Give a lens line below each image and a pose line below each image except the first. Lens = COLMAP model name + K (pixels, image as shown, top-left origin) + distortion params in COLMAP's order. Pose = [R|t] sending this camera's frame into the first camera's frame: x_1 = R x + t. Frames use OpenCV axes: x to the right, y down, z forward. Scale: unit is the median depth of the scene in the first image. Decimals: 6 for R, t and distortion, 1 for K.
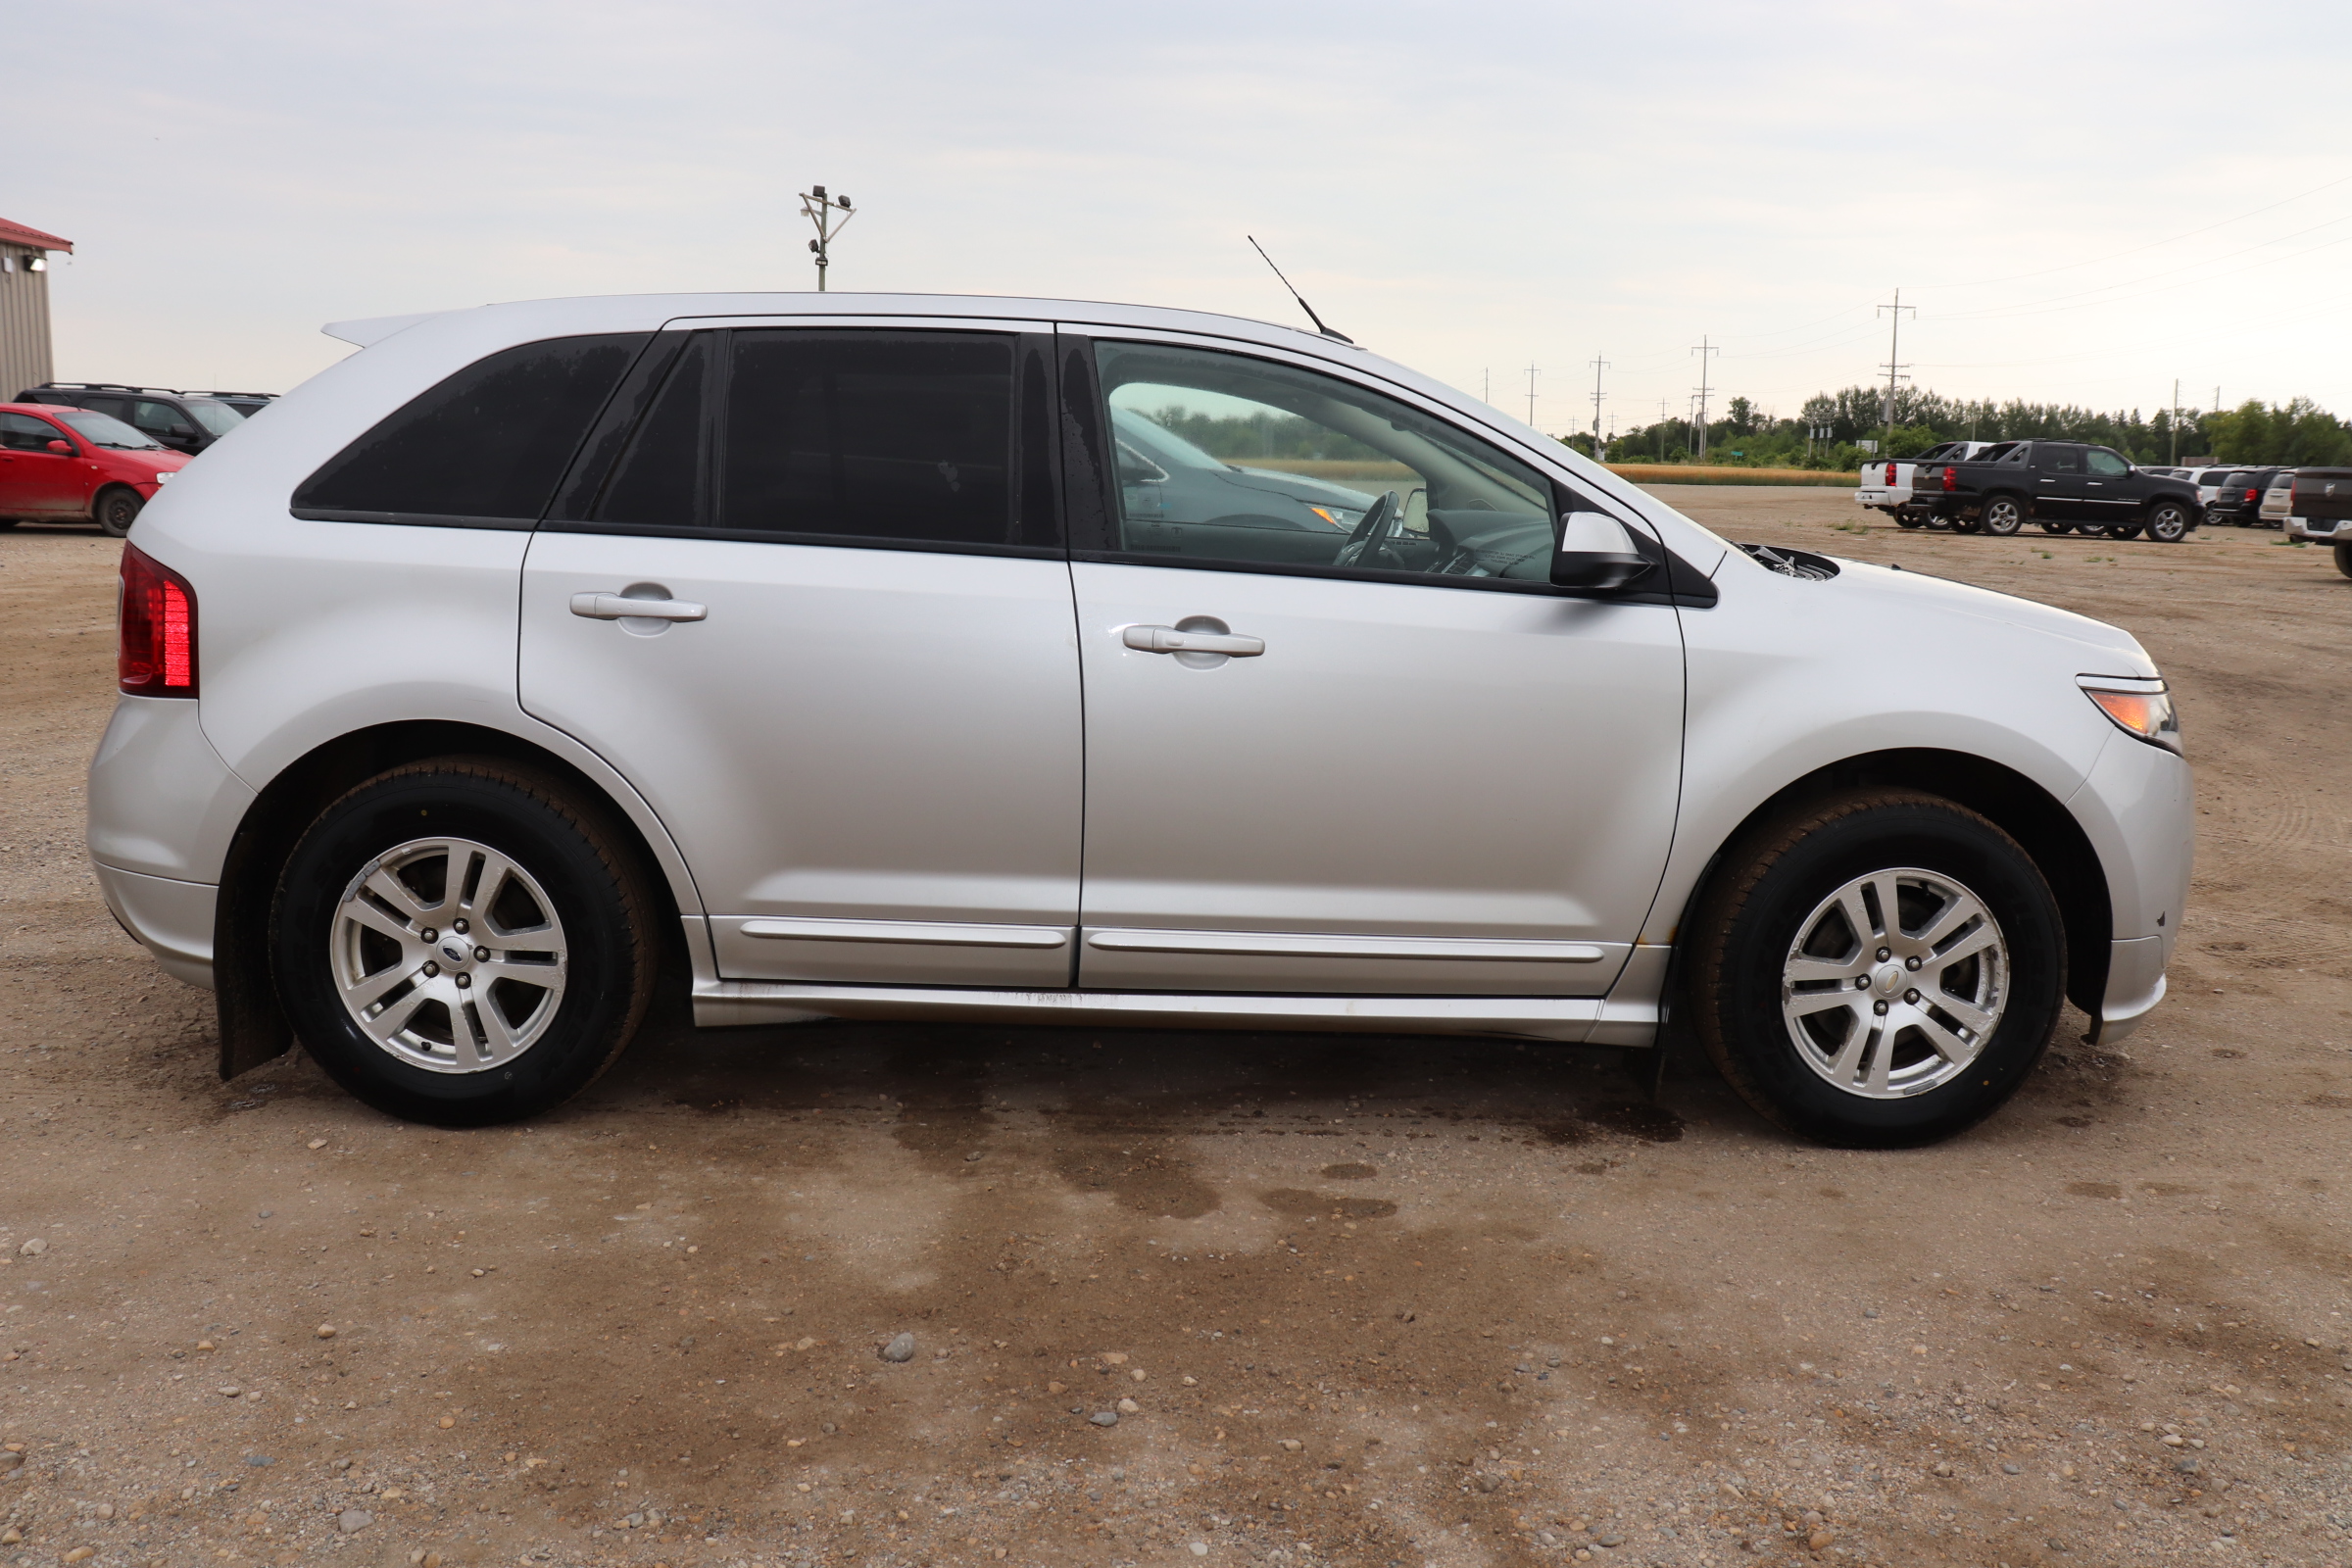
lens RADIAL K [[1935.7, 0, 1185.9], [0, 1935.7, 767.5], [0, 0, 1]] dist [-0.178146, 0.169545]
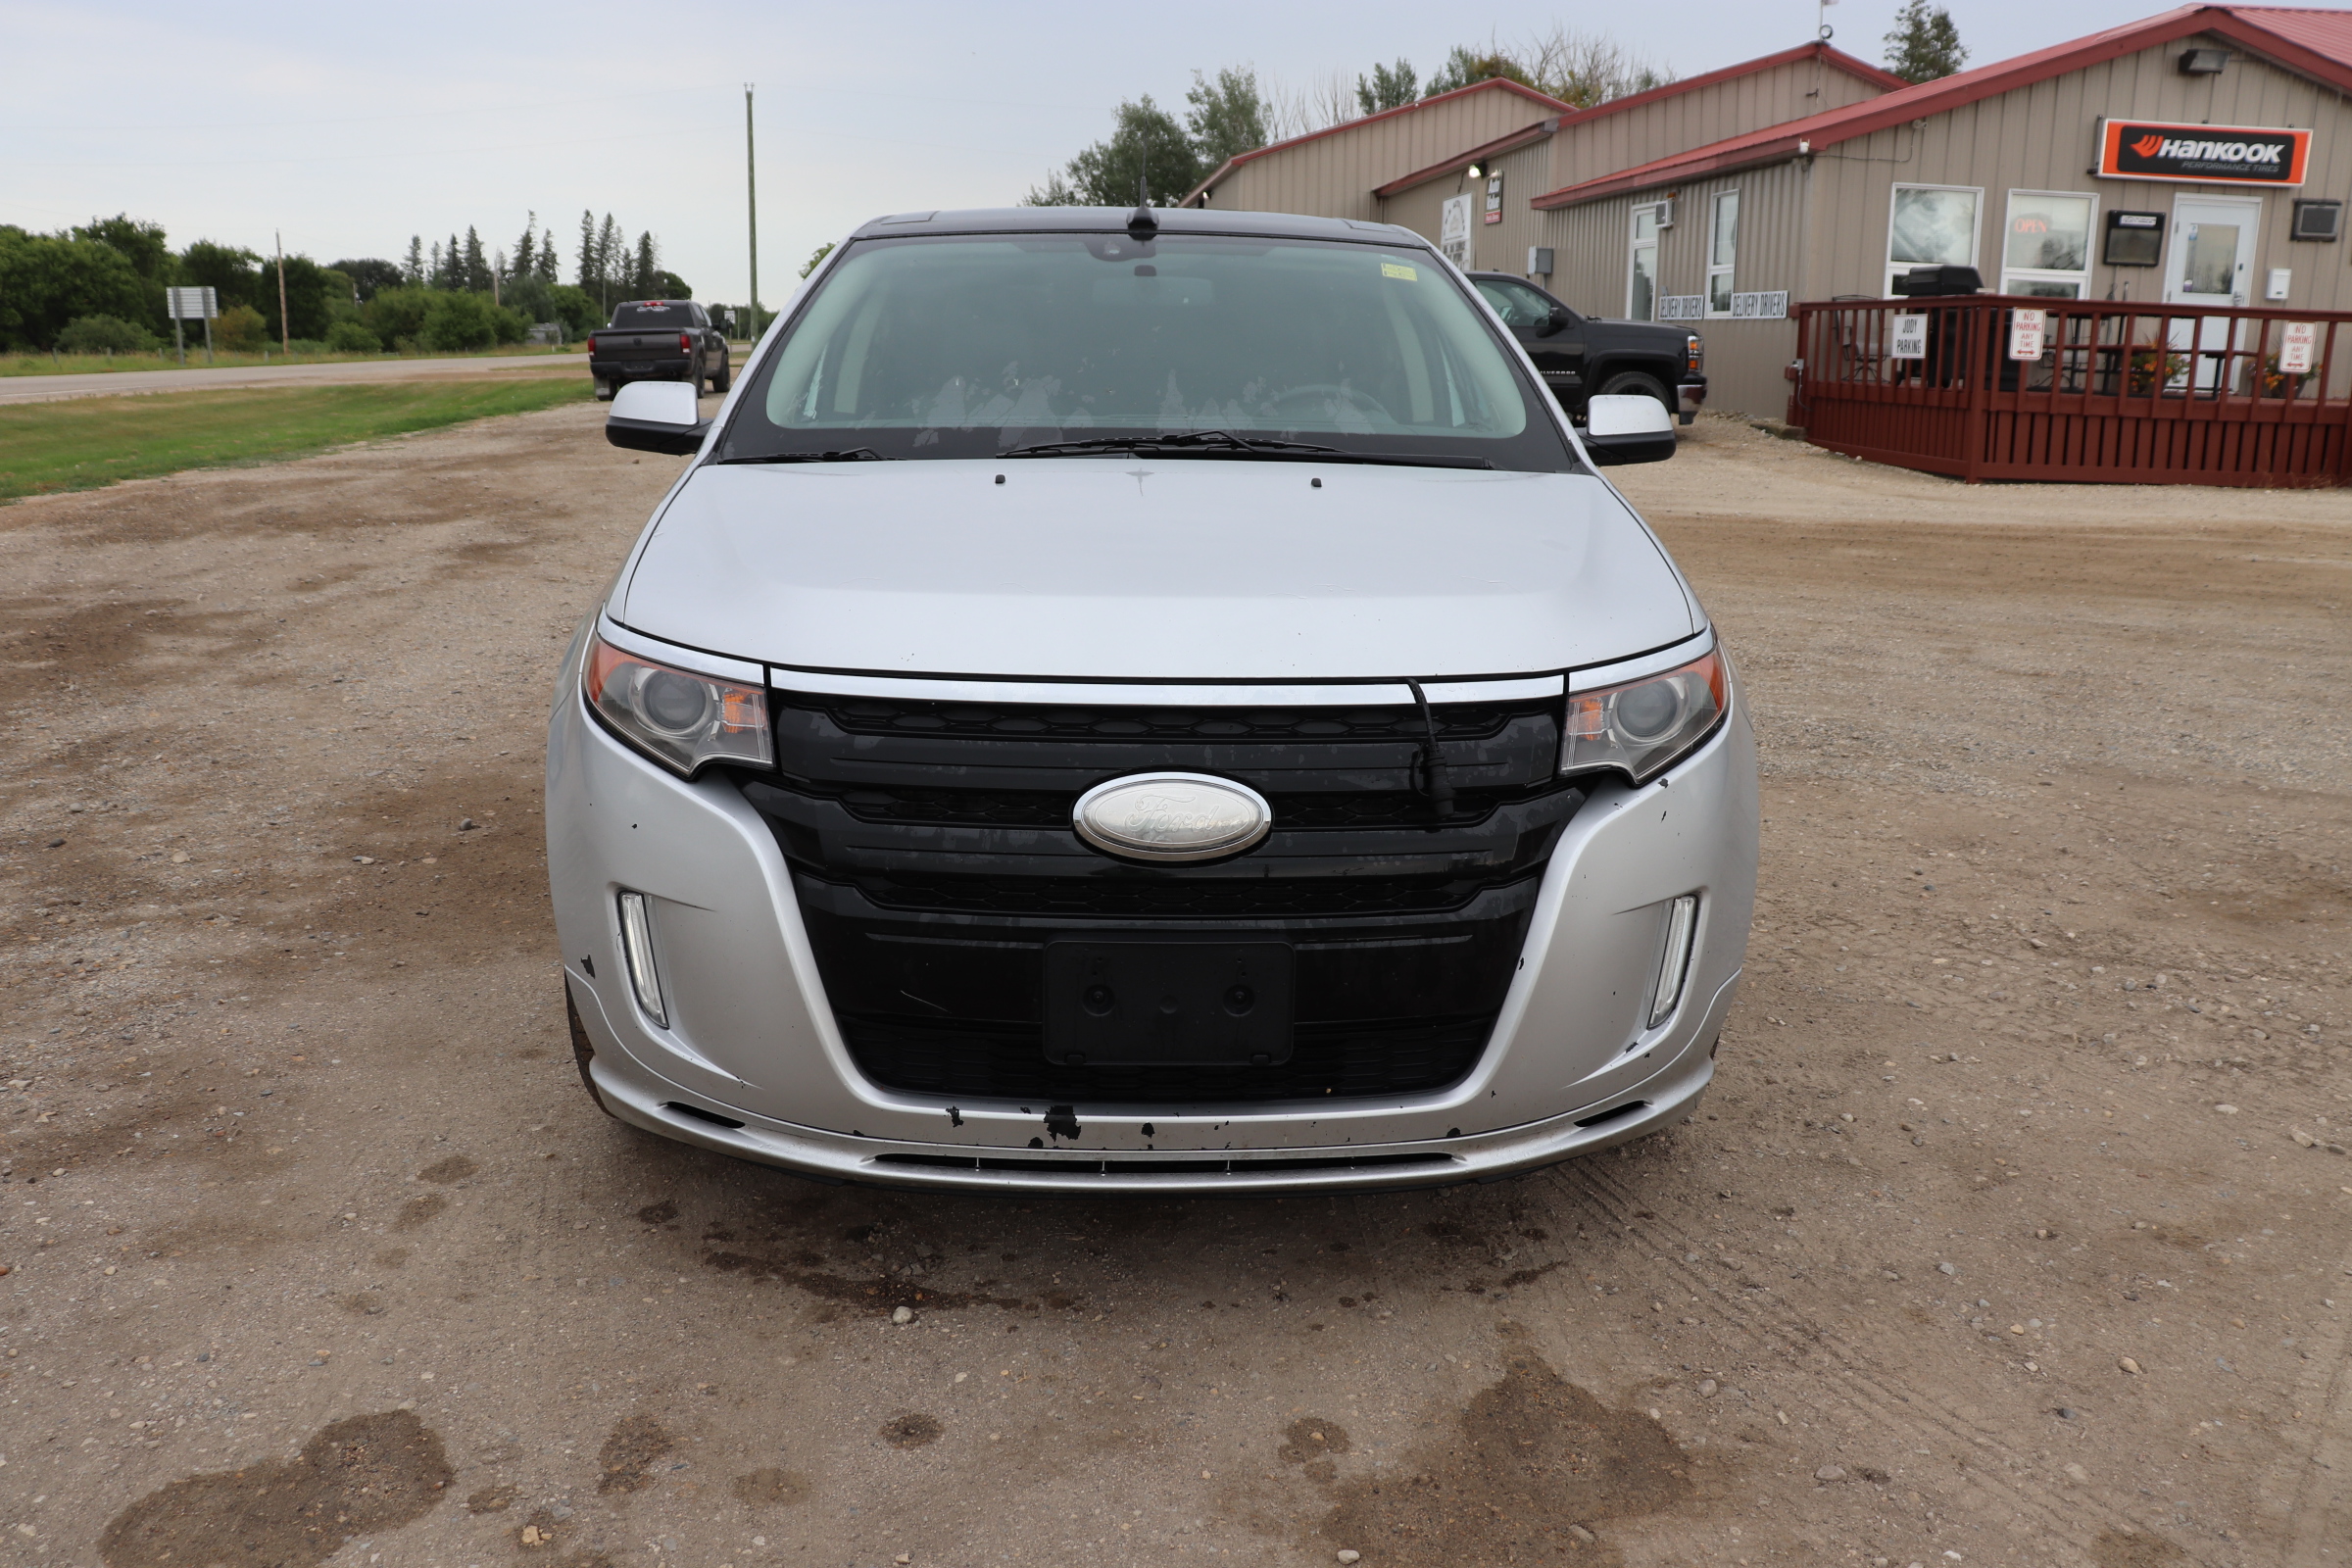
lens RADIAL K [[1935.7, 0, 1185.9], [0, 1935.7, 767.5], [0, 0, 1]] dist [-0.178146, 0.169545]
pose [[0.018695, 0.205156, -0.978551, 1.259834], [-0.180587, 0.963318, 0.198513, -0.180965], [0.983381, 0.173002, 0.055058, 1.204177]]
